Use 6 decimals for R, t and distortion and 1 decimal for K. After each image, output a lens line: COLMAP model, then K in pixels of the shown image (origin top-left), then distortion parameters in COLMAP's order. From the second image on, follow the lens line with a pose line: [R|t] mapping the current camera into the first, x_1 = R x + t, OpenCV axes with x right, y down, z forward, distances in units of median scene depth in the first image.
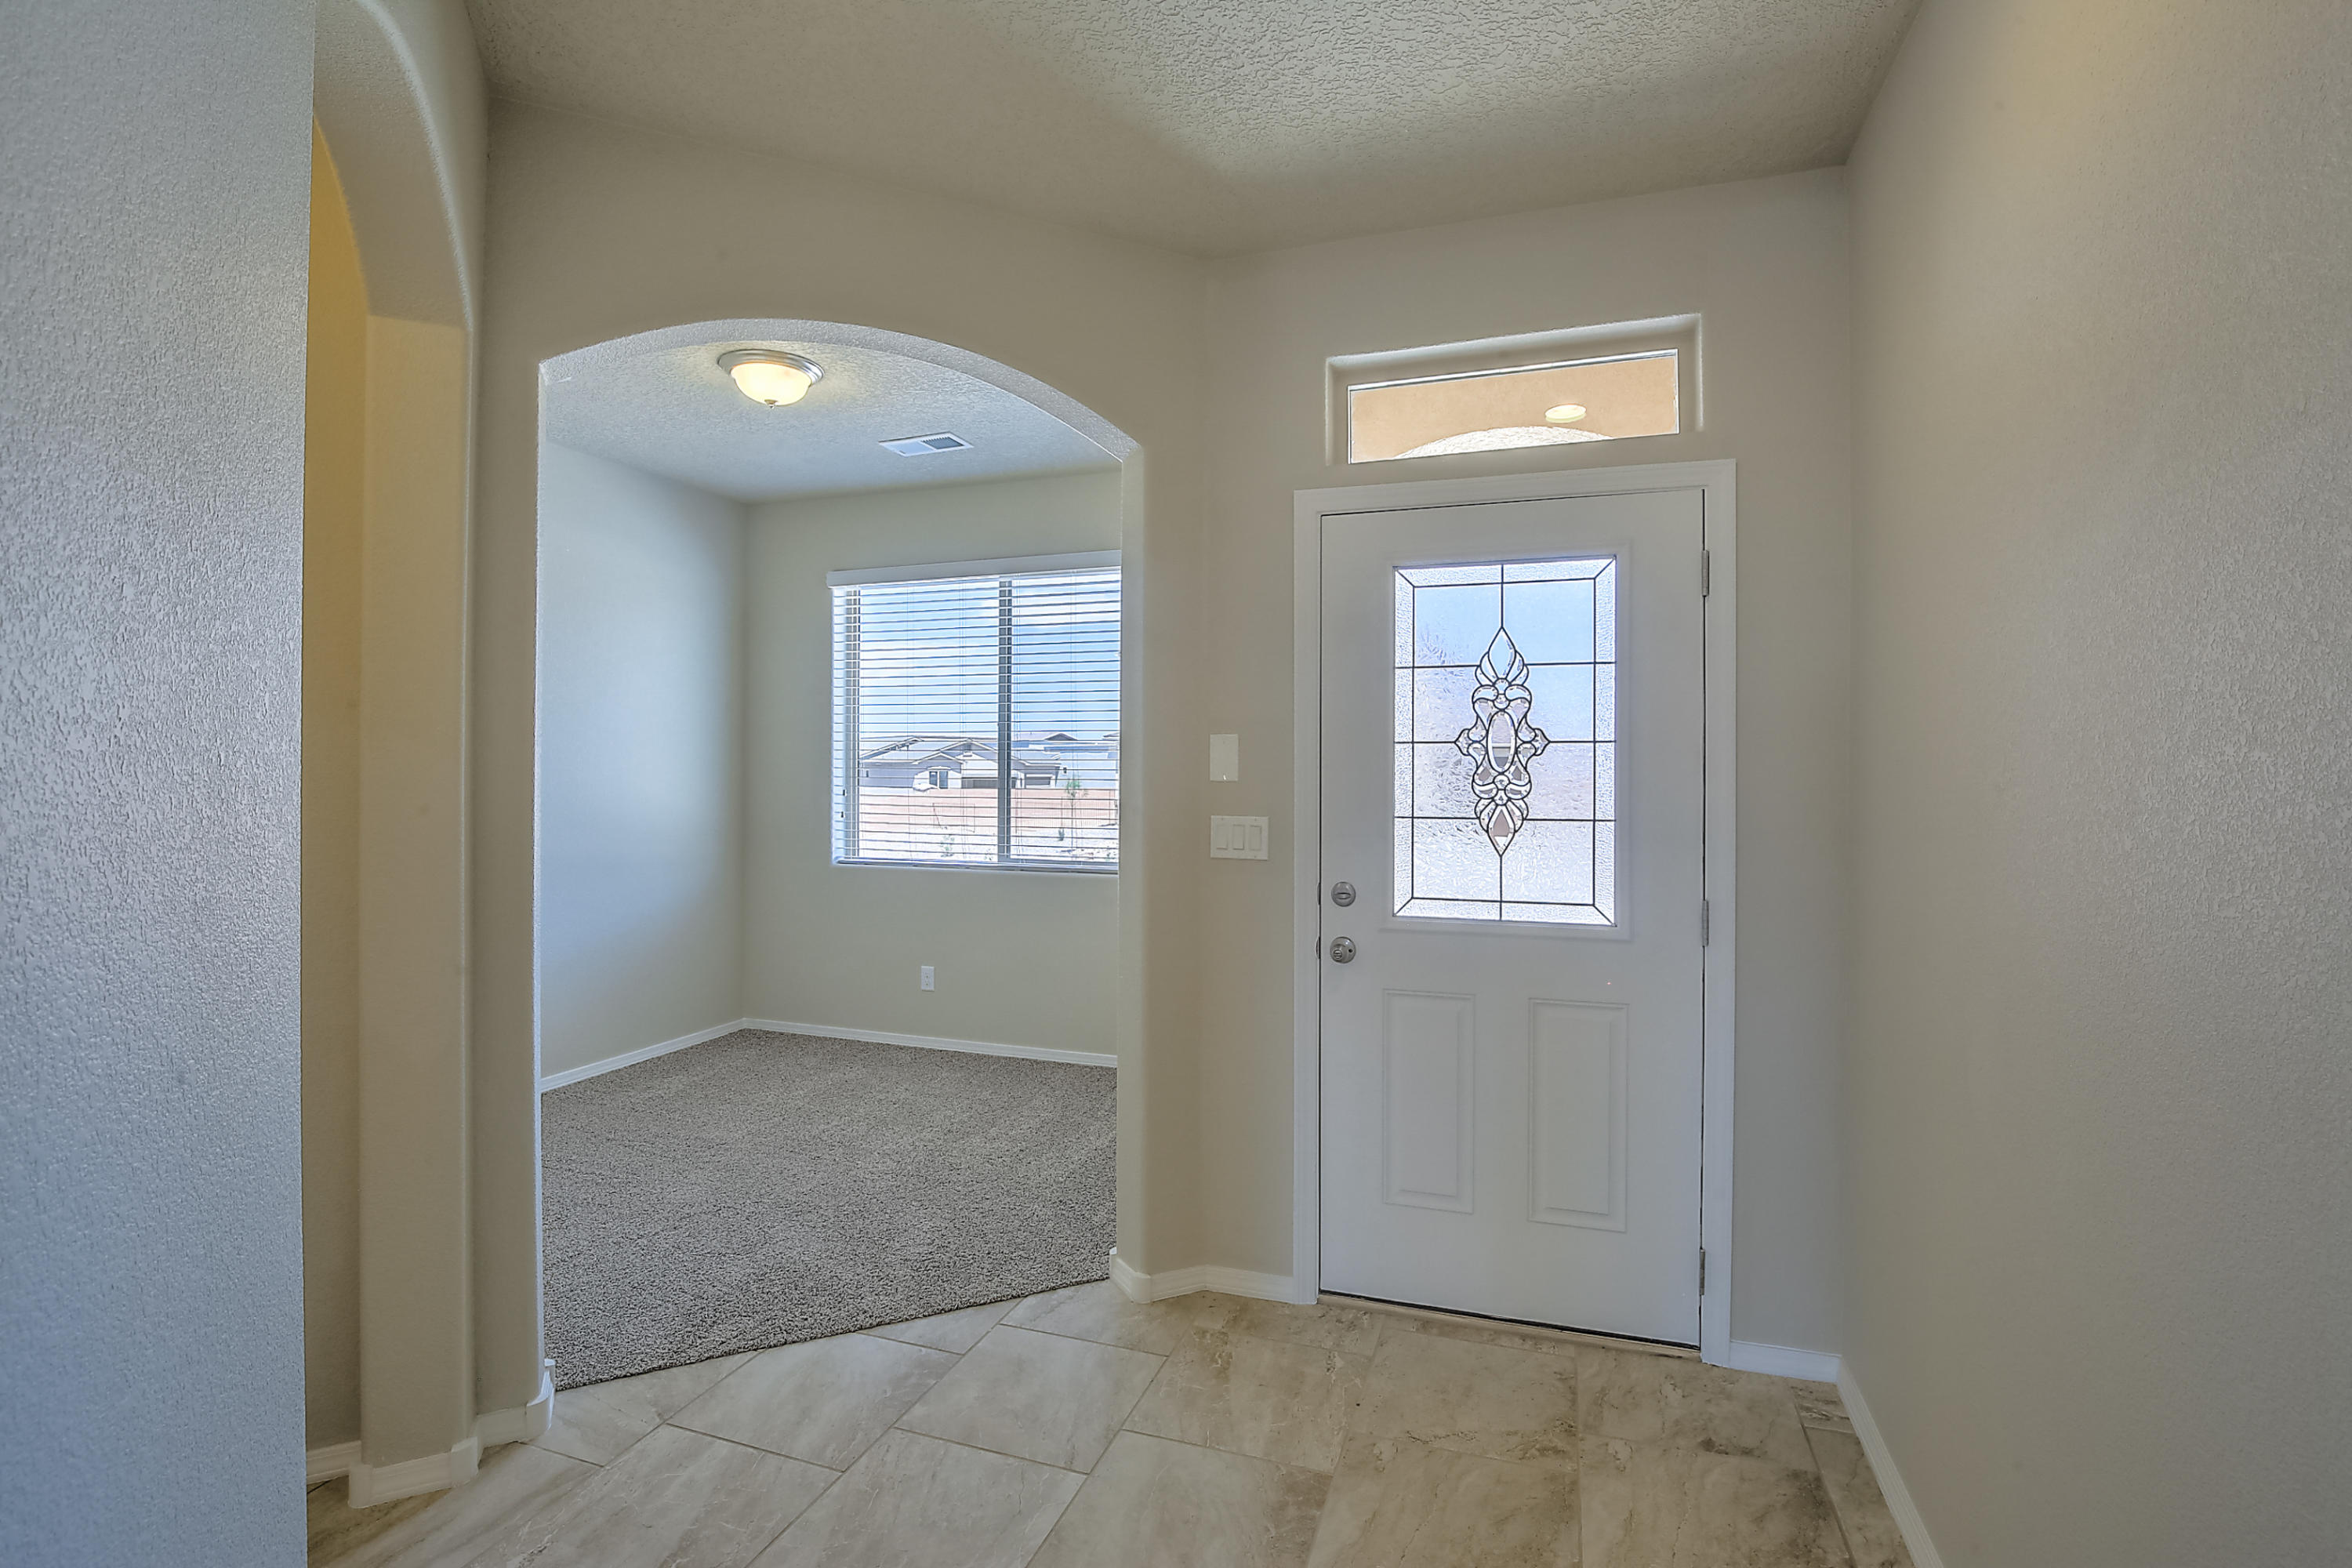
lens RADIAL K [[1102.4, 0, 1180.8], [0, 1102.4, 755.4], [0, 0, 1]] dist [-0.034015, -0.000083]
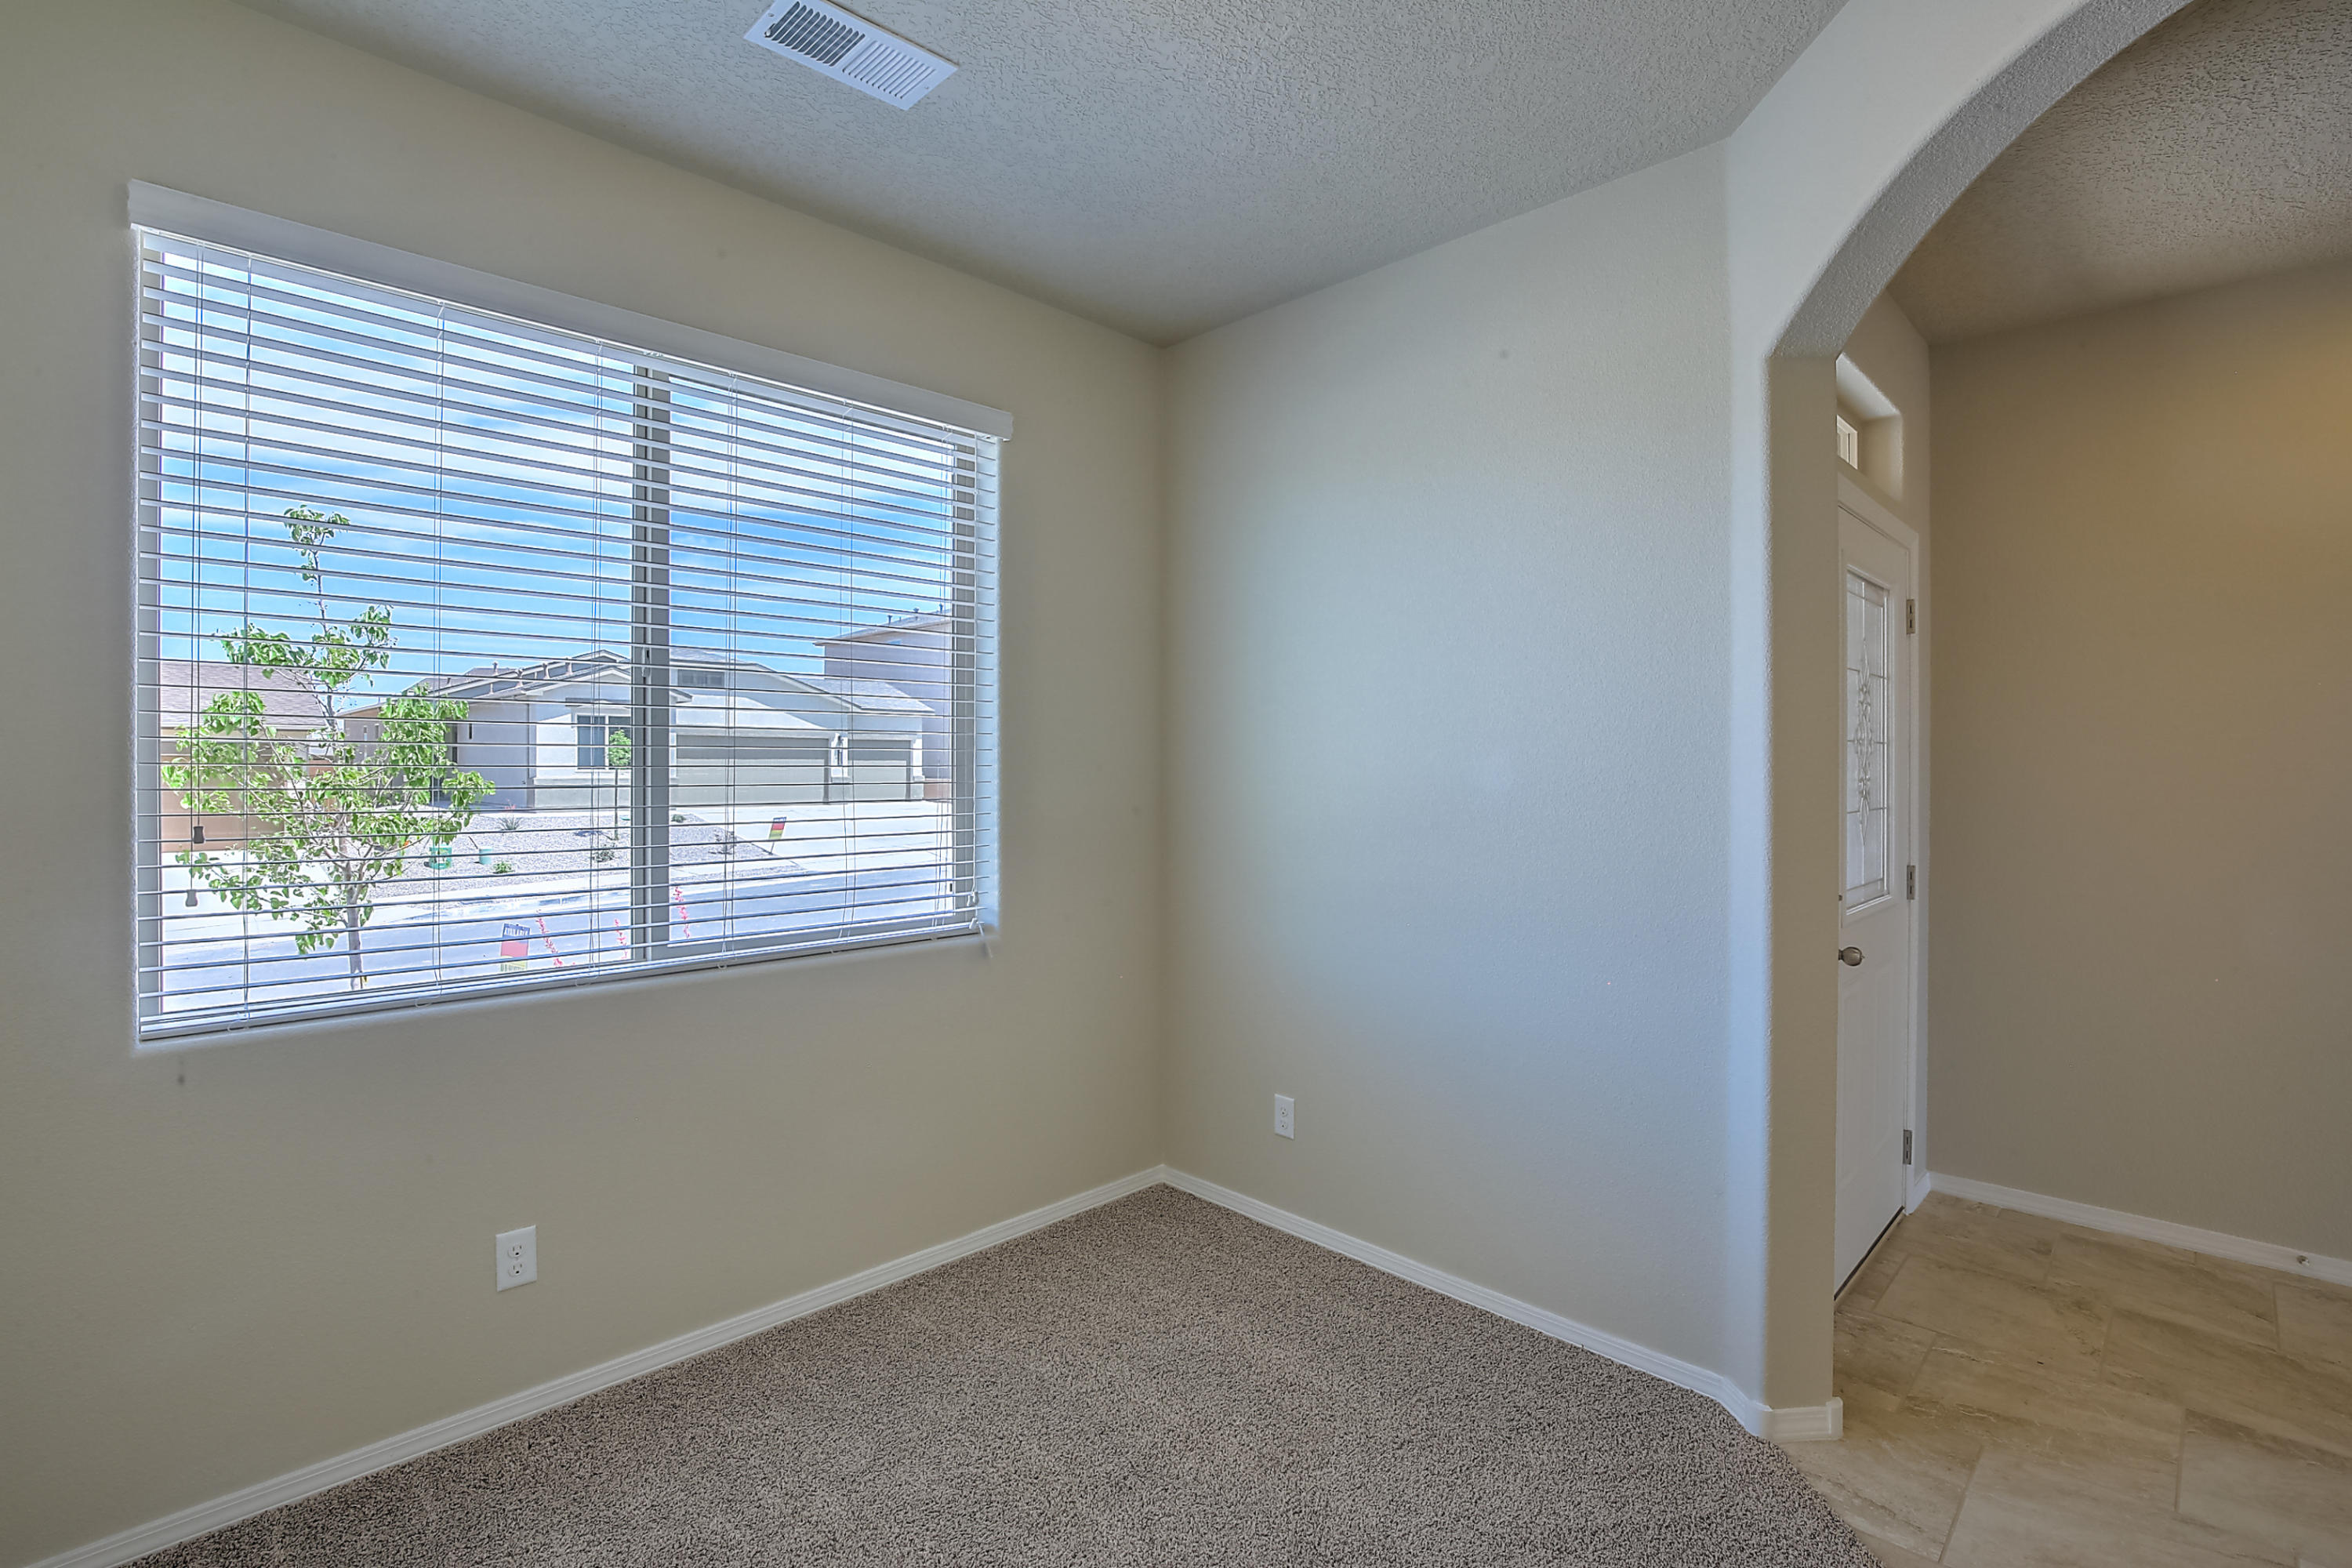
lens RADIAL K [[1091.5, 0, 1176.0], [0, 1091.5, 784.0], [0, 0, 1]] dist [-0.020121, 0.000438]
pose [[0.422476, -0.019695, 0.906160, -1.103797], [-0.005446, 0.999691, 0.024266, 0.015620], [-0.906358, -0.015187, 0.422238, 1.311842]]
